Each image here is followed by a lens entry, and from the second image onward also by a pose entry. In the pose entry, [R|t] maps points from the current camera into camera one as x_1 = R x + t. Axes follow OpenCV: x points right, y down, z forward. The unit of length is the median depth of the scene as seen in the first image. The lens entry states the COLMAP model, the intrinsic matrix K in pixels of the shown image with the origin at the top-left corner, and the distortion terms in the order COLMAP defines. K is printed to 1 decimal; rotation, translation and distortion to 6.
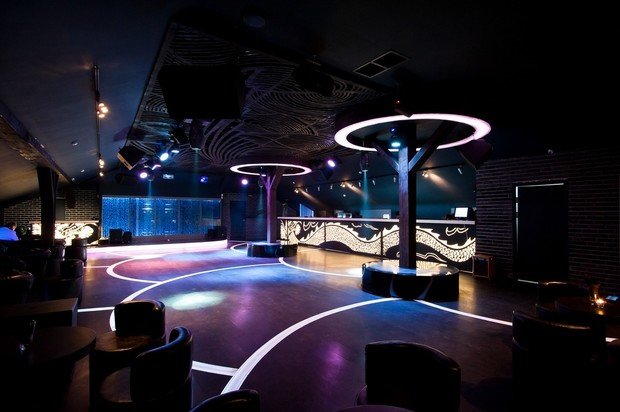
lens RADIAL K [[295.8, 0, 310.3], [0, 295.8, 207.6], [0, 0, 1]] dist [0.000760, -0.000005]
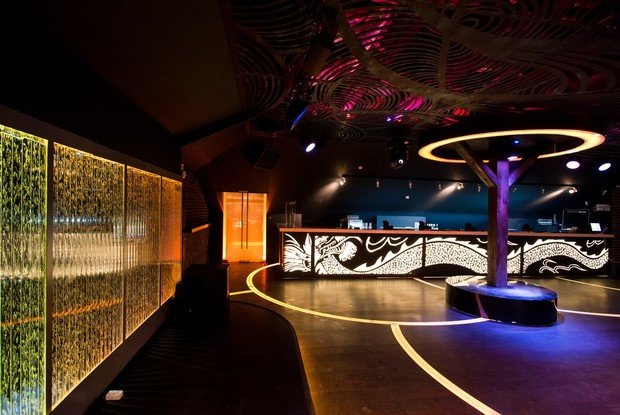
lens RADIAL K [[301.9, 0, 307.0], [0, 301.9, 209.3], [0, 0, 1]] dist [-0.001768, 0.000102]
pose [[0.431930, 0.027910, 0.901475, -0.774148], [-0.044230, 0.998974, -0.009736, 0.005490], [-0.900822, -0.035667, 0.432722, 1.078086]]
